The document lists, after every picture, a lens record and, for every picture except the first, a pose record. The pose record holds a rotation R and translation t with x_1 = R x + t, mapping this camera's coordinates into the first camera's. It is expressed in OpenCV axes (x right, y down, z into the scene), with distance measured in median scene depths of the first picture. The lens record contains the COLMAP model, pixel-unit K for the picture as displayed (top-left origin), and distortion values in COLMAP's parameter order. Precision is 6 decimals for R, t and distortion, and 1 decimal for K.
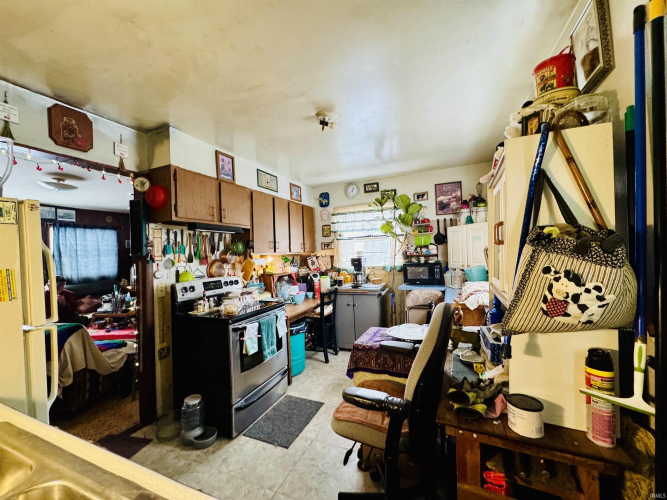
lens RADIAL K [[264.8, 0, 333.5], [0, 264.8, 249.4], [0, 0, 1]] dist [-0.002080, 0.000001]
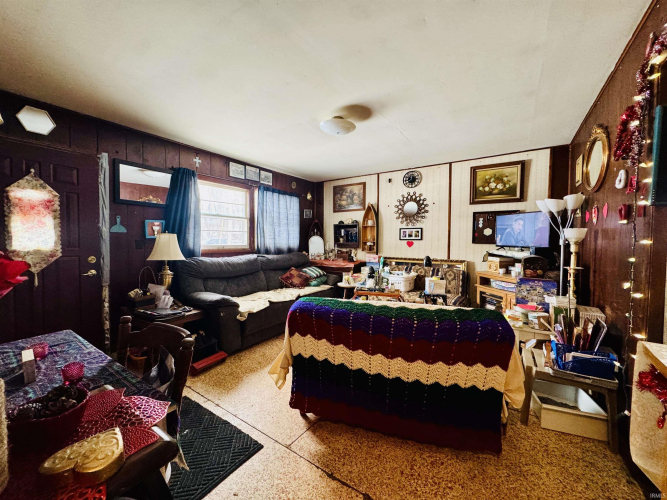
lens RADIAL K [[264.8, 0, 333.5], [0, 264.8, 249.4], [0, 0, 1]] dist [-0.002080, 0.000001]
pose [[0.981892, 0.051803, -0.182221, -0.739736], [-0.041900, 0.997449, 0.057783, 0.064116], [0.184749, -0.049102, 0.981558, 0.170266]]
